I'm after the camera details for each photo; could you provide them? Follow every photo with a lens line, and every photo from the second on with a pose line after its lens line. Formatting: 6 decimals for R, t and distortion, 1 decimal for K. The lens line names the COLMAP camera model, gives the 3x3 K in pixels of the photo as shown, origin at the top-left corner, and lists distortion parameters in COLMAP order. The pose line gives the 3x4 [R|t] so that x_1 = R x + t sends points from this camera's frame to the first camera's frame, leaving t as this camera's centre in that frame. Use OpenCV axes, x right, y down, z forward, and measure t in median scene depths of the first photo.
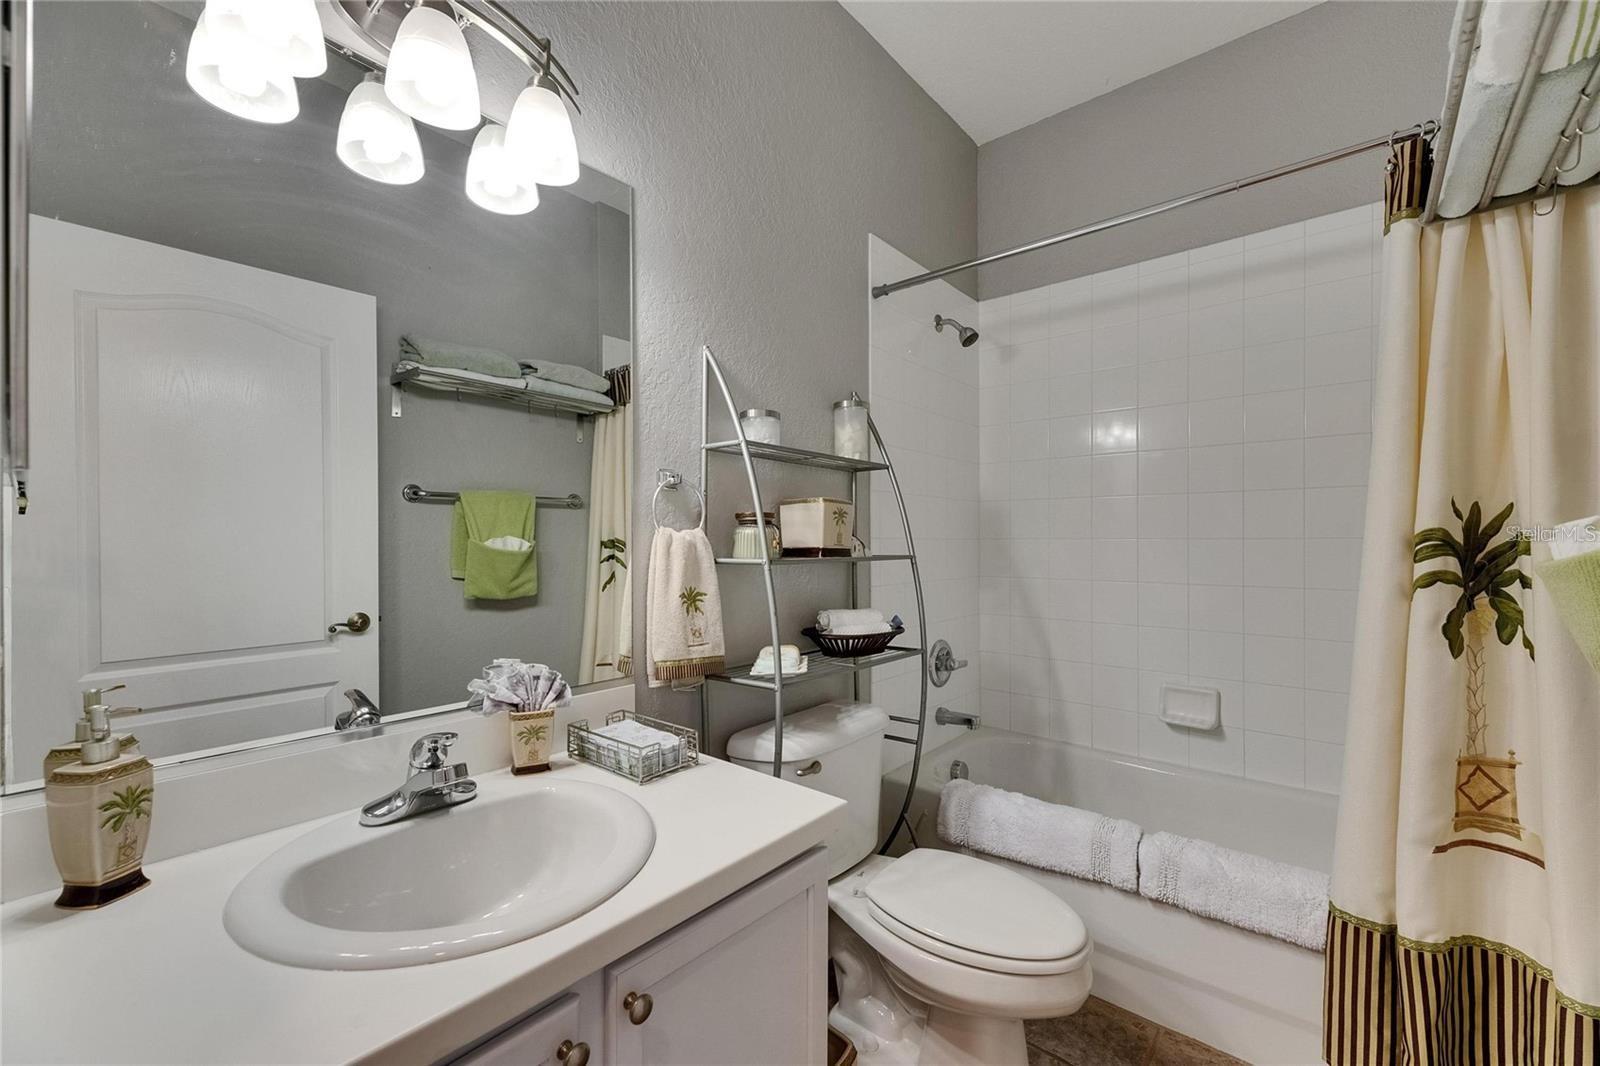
lens RADIAL K [[641.9, 0, 804.5], [0, 641.9, 549.2], [0, 0, 1]] dist [0.013670, -0.003702]
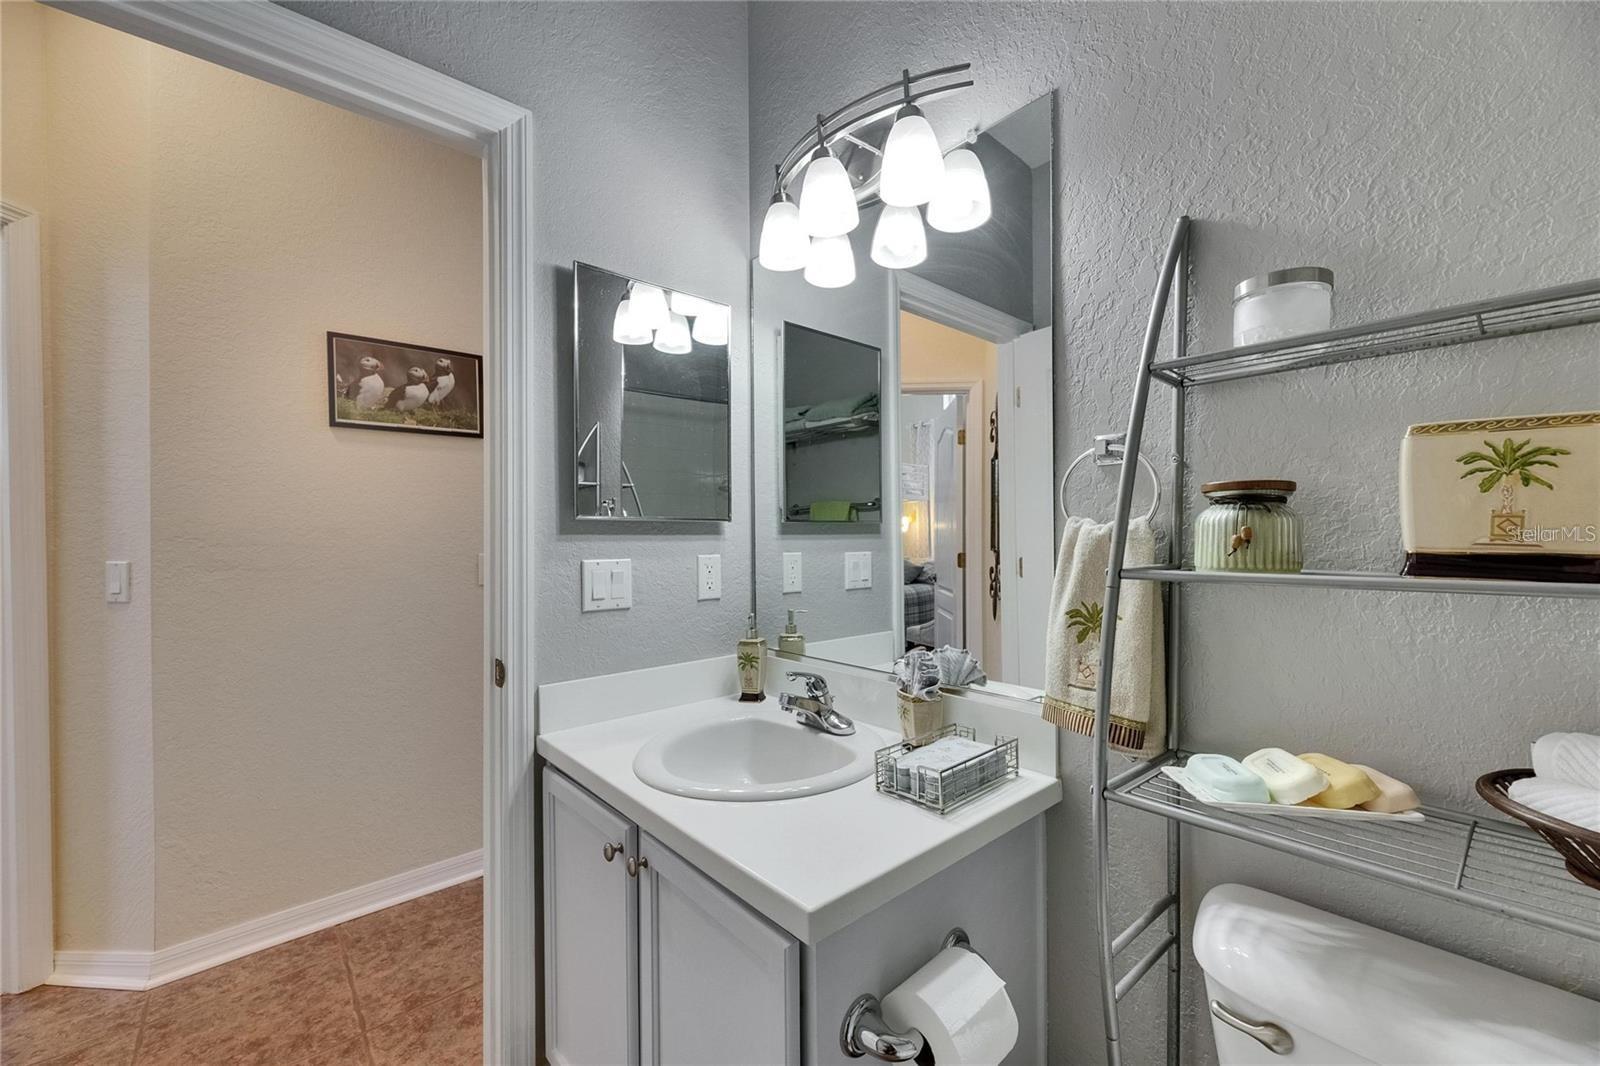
lens RADIAL K [[641.9, 0, 804.5], [0, 641.9, 549.2], [0, 0, 1]] dist [0.013670, -0.003702]
pose [[-0.144691, 0.013771, -0.989381, 0.554487], [-0.012870, 0.999792, 0.015798, -0.006500], [0.989393, 0.015019, -0.144484, 0.797196]]
